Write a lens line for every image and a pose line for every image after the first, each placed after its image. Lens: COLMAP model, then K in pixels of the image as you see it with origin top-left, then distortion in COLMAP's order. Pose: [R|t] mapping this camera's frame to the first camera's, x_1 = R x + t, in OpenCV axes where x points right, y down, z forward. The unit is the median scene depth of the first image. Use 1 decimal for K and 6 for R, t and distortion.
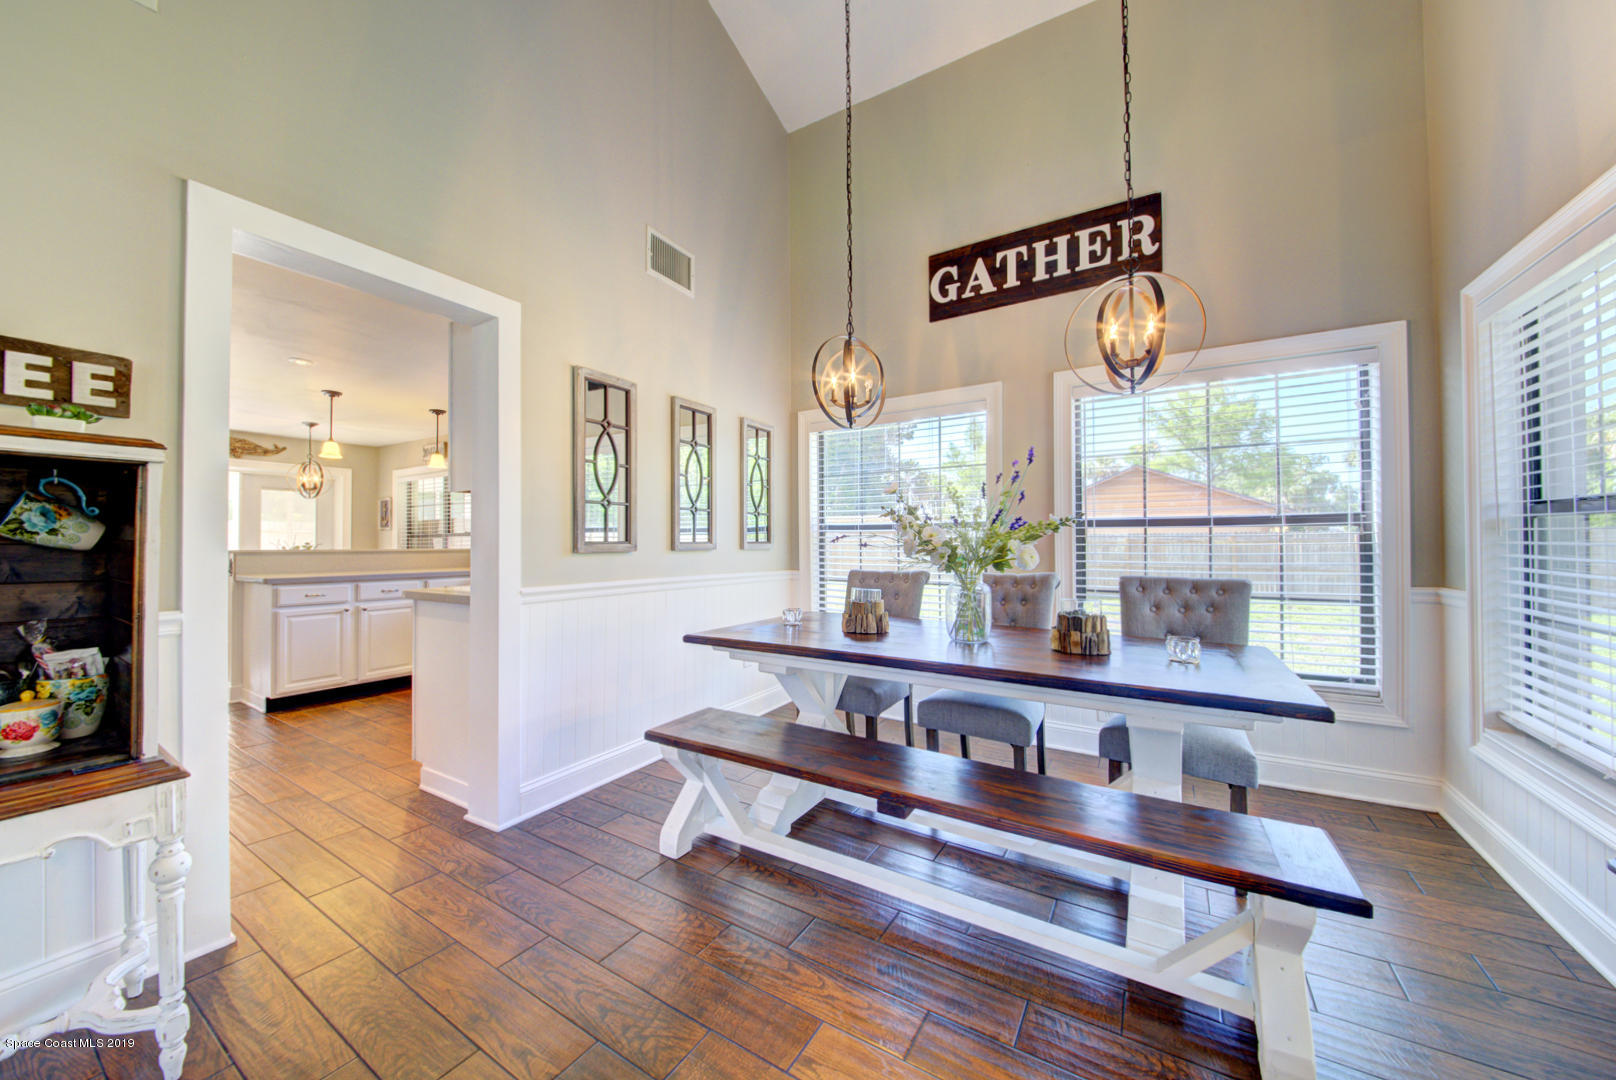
lens RADIAL K [[564.1, 0, 812.2], [0, 564.1, 541.4], [0, 0, 1]] dist [0.007301, -0.007518]
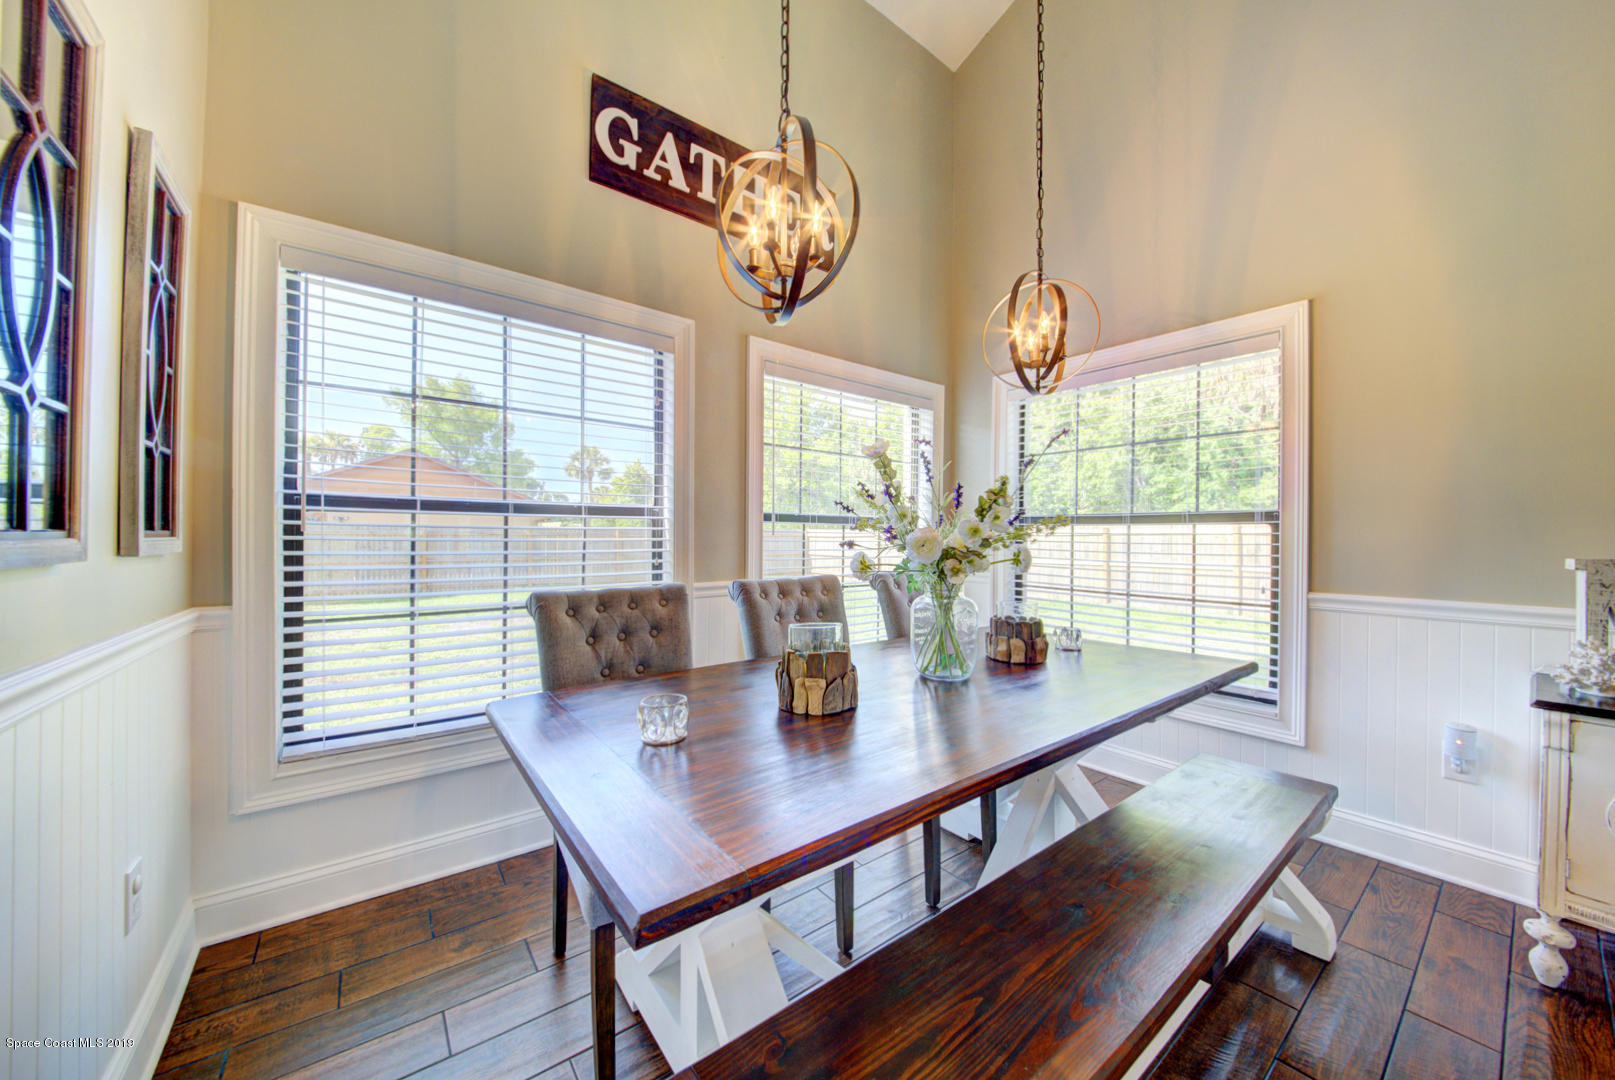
lens RADIAL K [[563.7, 0, 803.8], [0, 563.7, 533.6], [0, 0, 1]] dist [0.007301, -0.007518]
pose [[0.354414, 0.013048, 0.934998, -0.354724], [-0.009798, 0.999900, -0.010240, 0.002585], [-0.935037, -0.005532, 0.354506, 0.714225]]
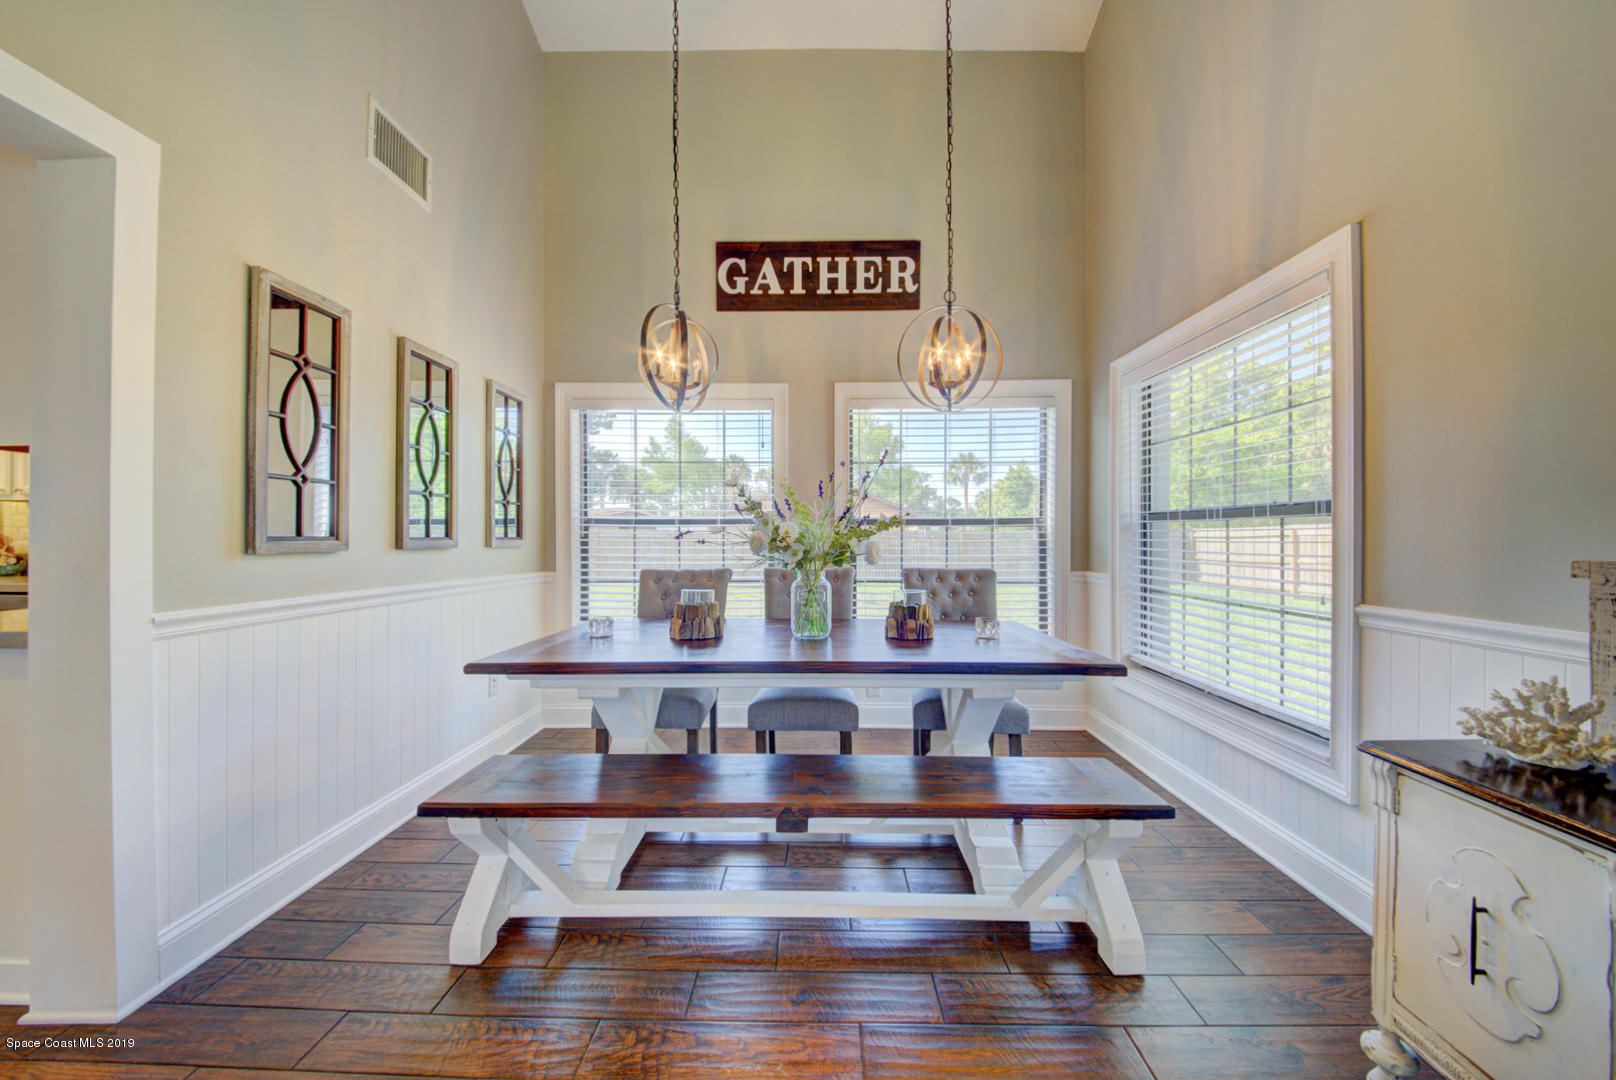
lens RADIAL K [[564.1, 0, 816.7], [0, 564.1, 538.1], [0, 0, 1]] dist [0.007301, -0.007518]
pose [[0.860230, 0.002966, 0.509898, -0.172451], [-0.003298, 0.999995, -0.000253, 0.000716], [-0.509896, -0.001464, 0.860235, 0.101771]]
